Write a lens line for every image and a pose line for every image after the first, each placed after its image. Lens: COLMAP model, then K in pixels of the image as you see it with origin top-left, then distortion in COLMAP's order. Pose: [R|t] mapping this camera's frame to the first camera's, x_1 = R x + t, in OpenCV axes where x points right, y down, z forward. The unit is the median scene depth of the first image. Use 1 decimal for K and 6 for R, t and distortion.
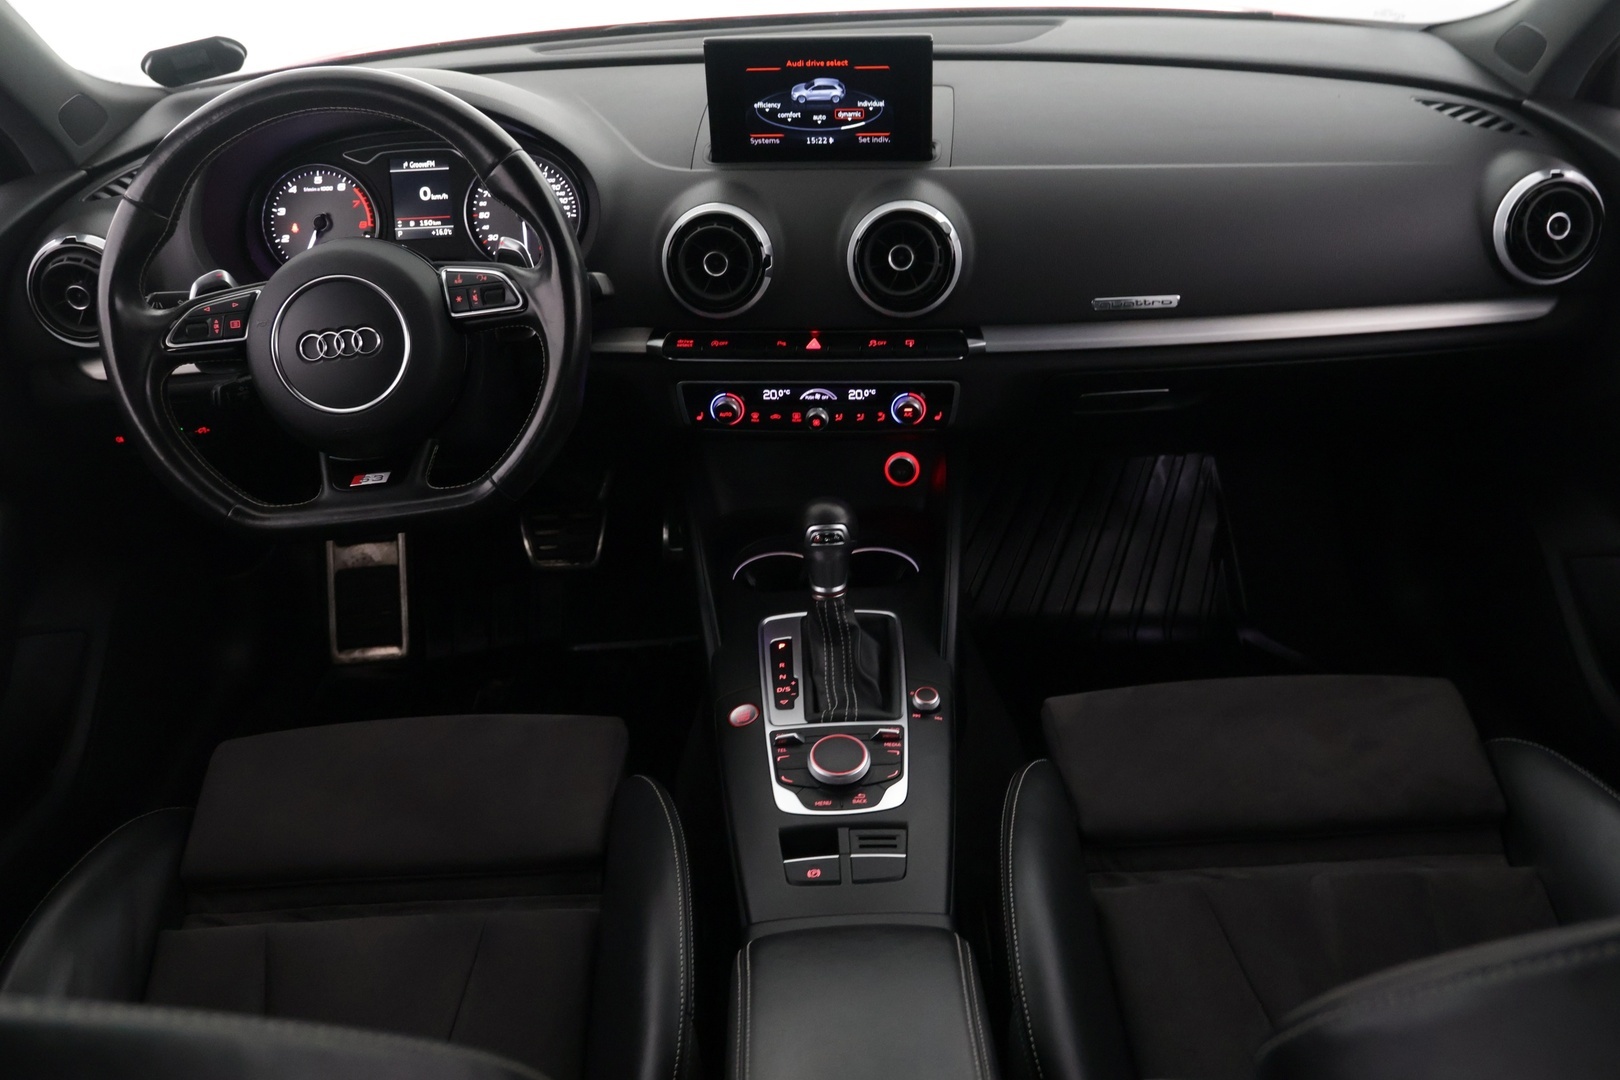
lens RADIAL K [[1363.0, 0, 805.8], [0, 1363.0, 533.2], [0, 0, 1]] dist [-0.048347, 0.059228]
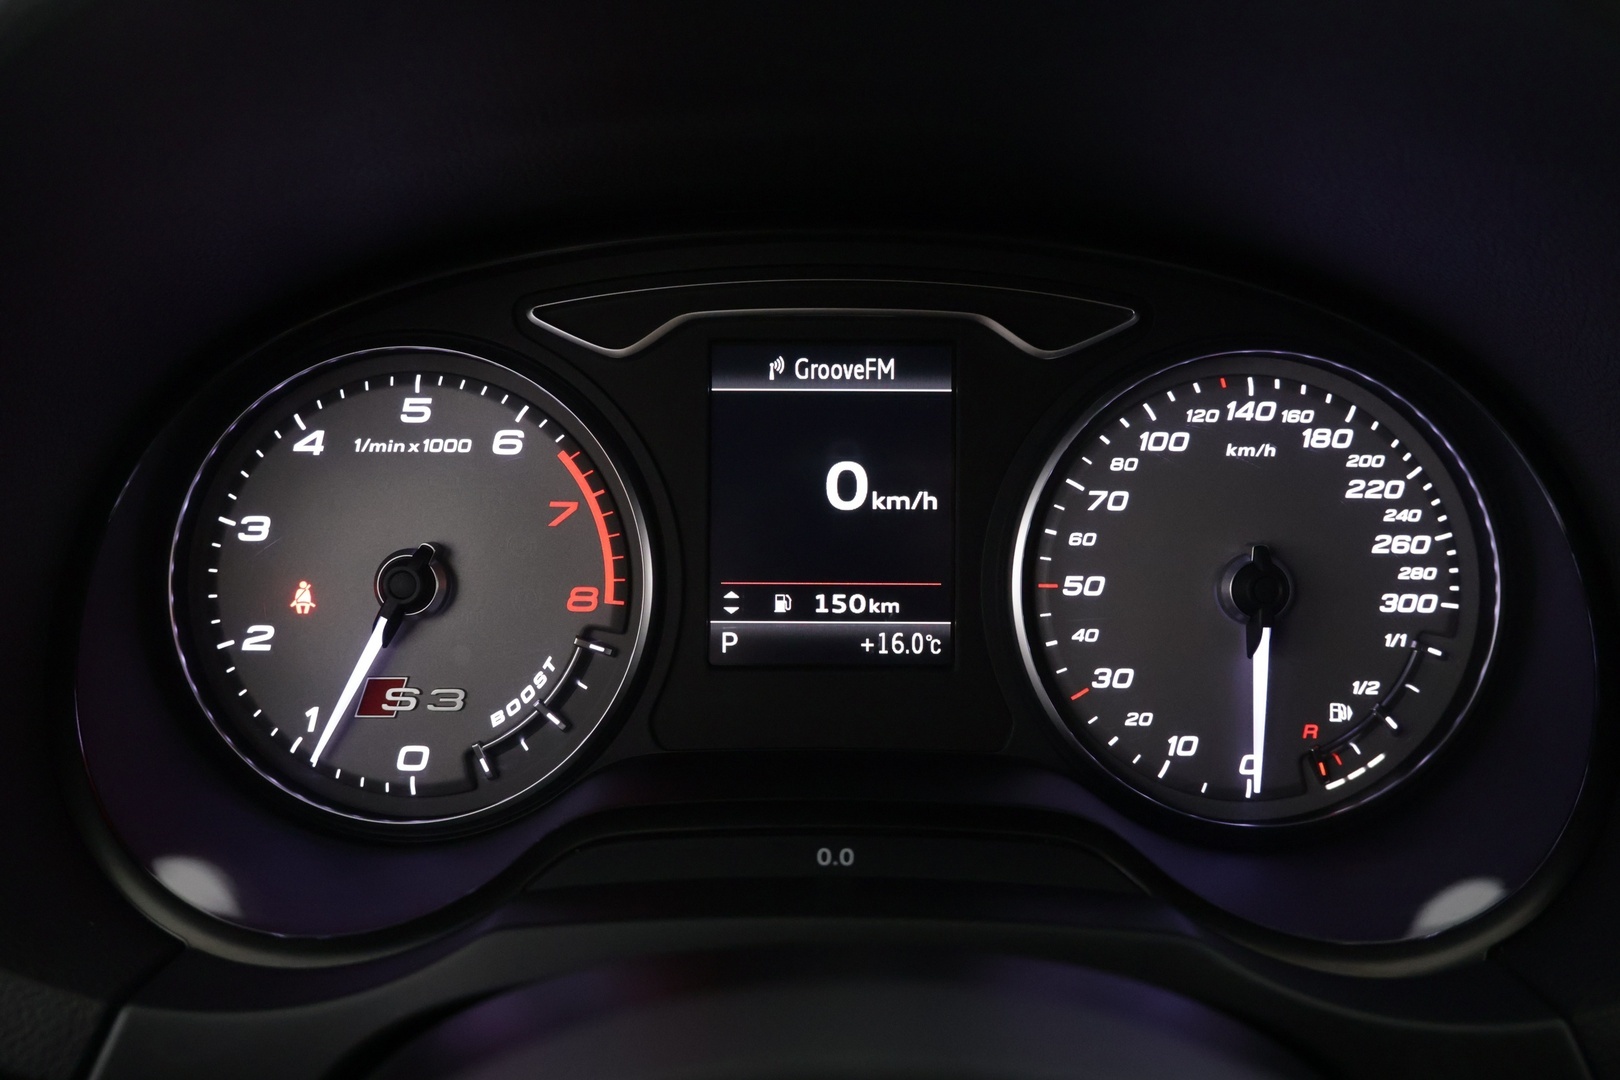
lens RADIAL K [[1363.0, 0, 825.1], [0, 1363.0, 530.1], [0, 0, 1]] dist [-0.048347, 0.059228]
pose [[0.998528, 0.049258, -0.022704, -0.296389], [-0.052474, 0.983239, -0.174608, -0.212477], [0.013723, 0.175542, 0.984376, 0.807857]]
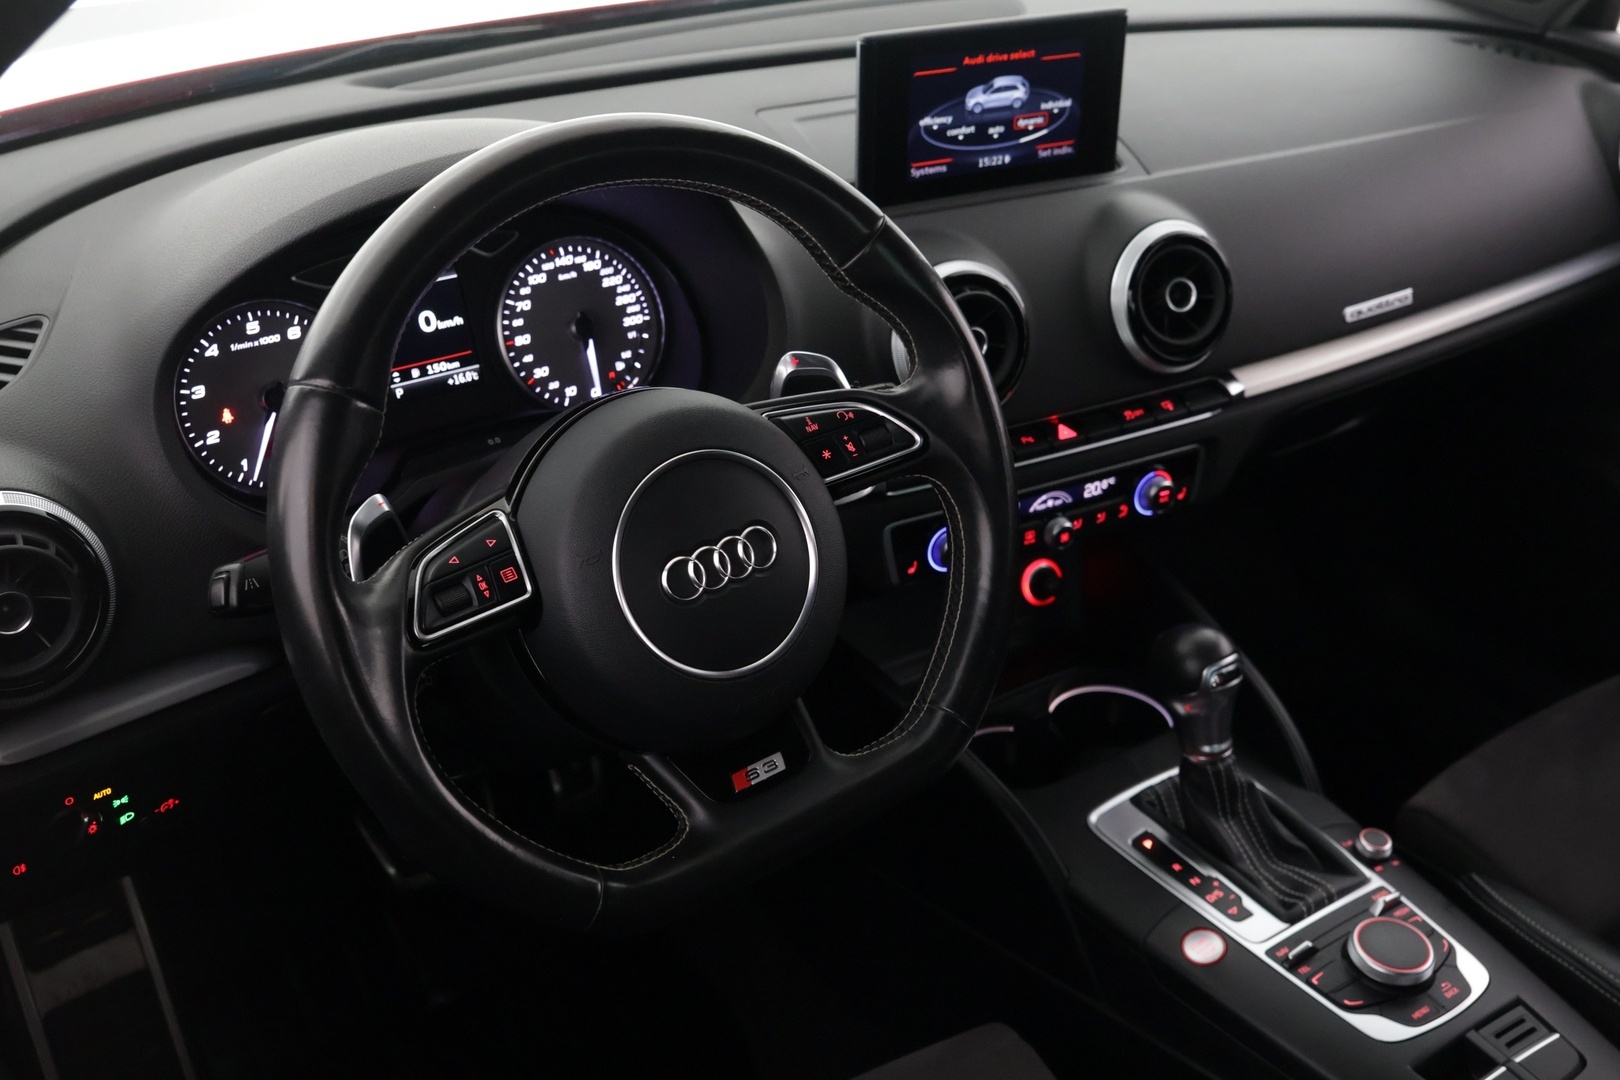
lens RADIAL K [[1777.2, 0, 808.0], [0, 1777.2, 525.9], [0, 0, 1]] dist [-0.002065, 0.000000]
pose [[0.828130, -0.219355, 0.515833, -0.608247], [0.259217, 0.965804, -0.005451, -0.120023], [-0.496998, 0.138226, 0.856672, 0.257230]]
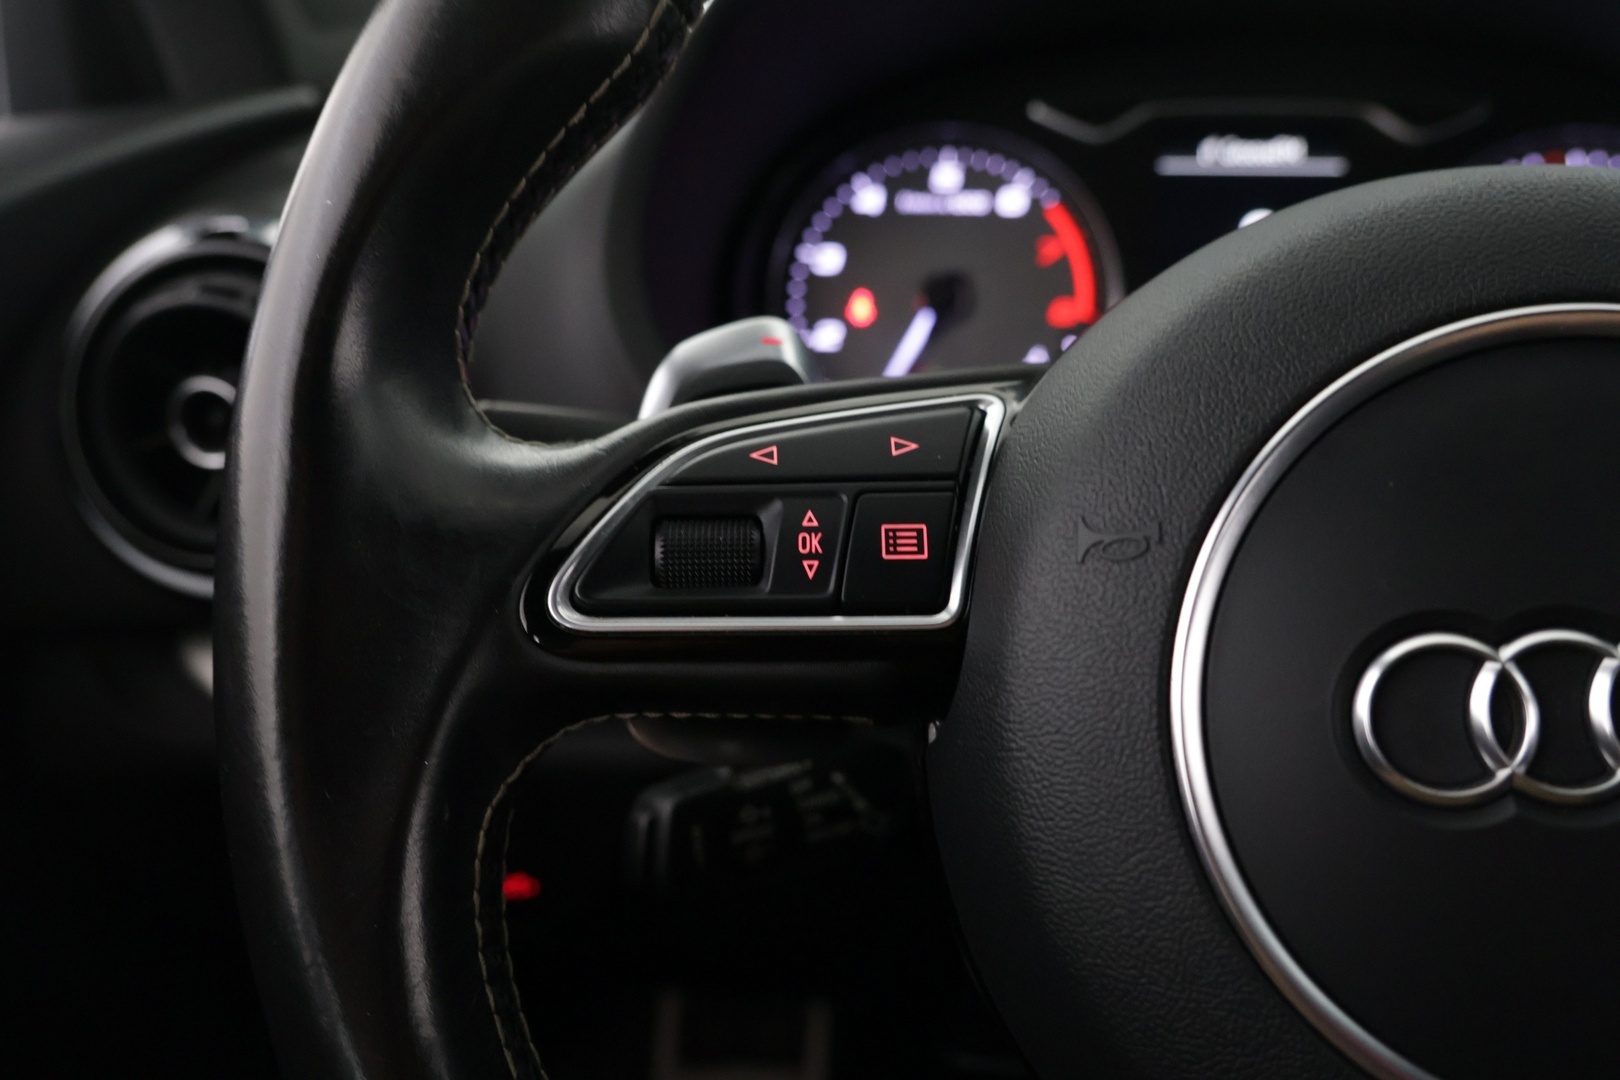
lens RADIAL K [[1488.2, 0, 810.6], [0, 1488.2, 533.7], [0, 0, 1]] dist [-0.004525, 0.000000]
pose [[0.986063, 0.082747, -0.144339, -0.352404], [-0.112514, 0.970740, -0.212142, -0.095247], [0.122561, 0.225425, 0.966521, 0.692008]]
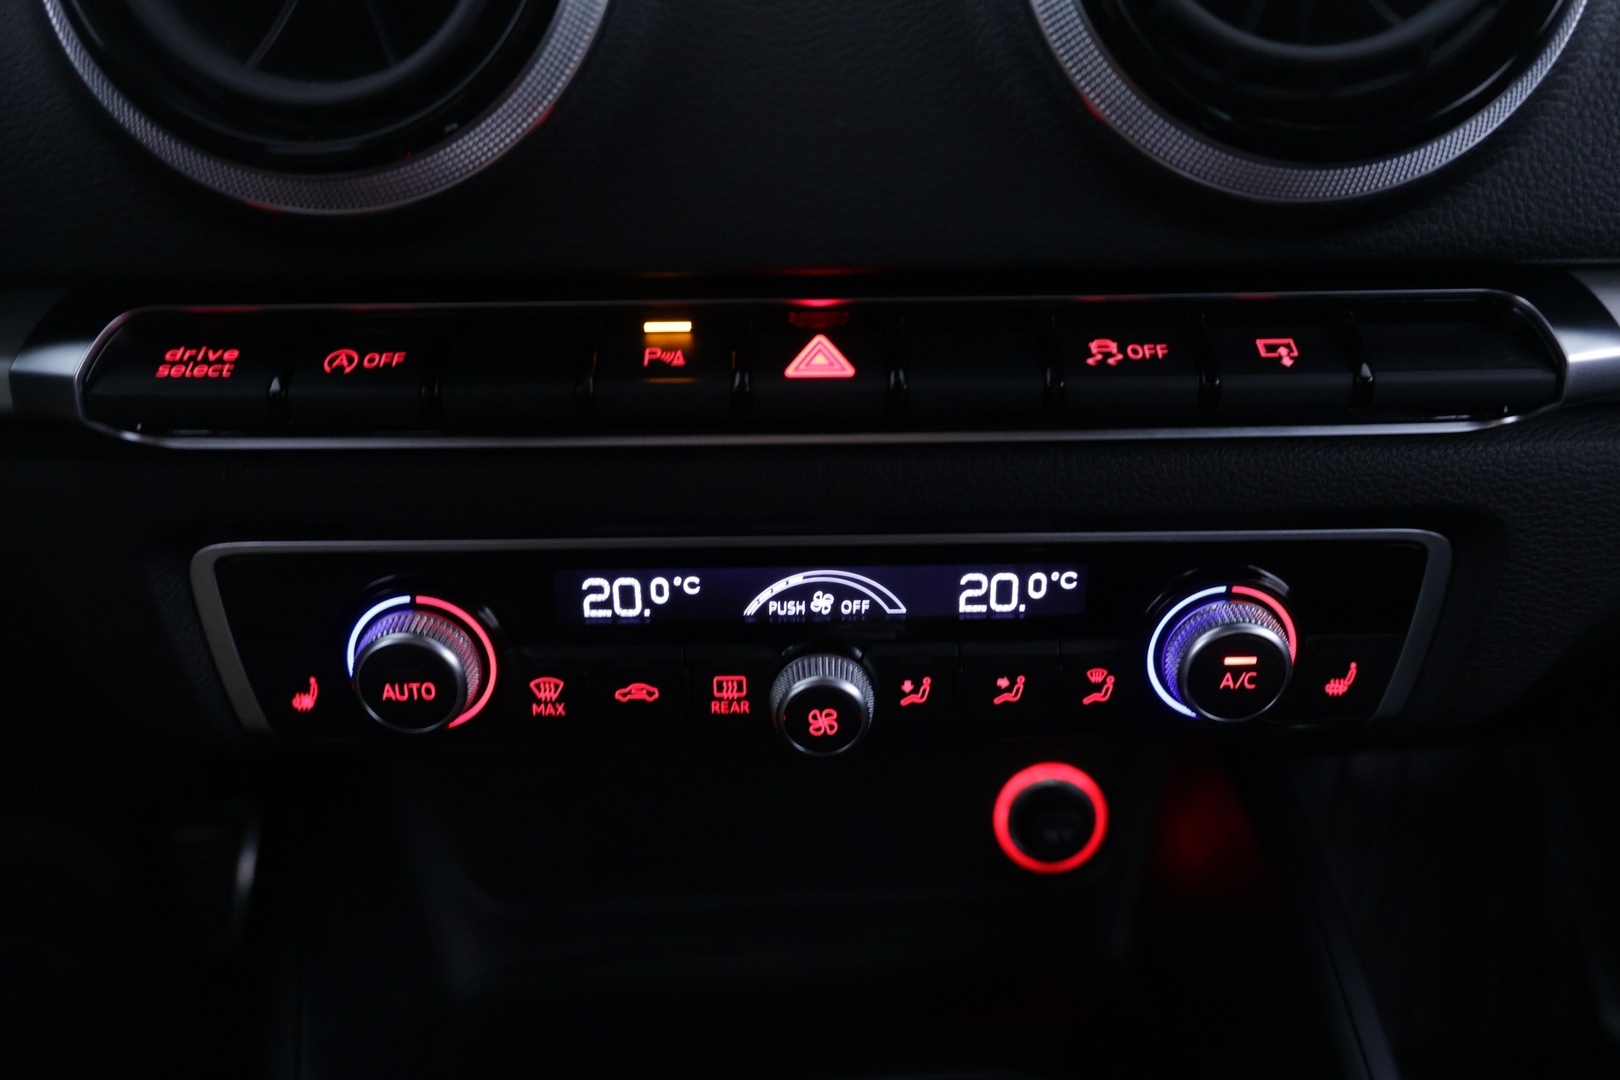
lens RADIAL K [[1363.0, 0, 806.1], [0, 1363.0, 536.8], [0, 0, 1]] dist [-0.048347, 0.059228]
pose [[0.994490, -0.011056, 0.104249, -0.018051], [0.022741, 0.993495, -0.111582, -0.088313], [-0.102338, 0.113338, 0.988272, 0.794508]]
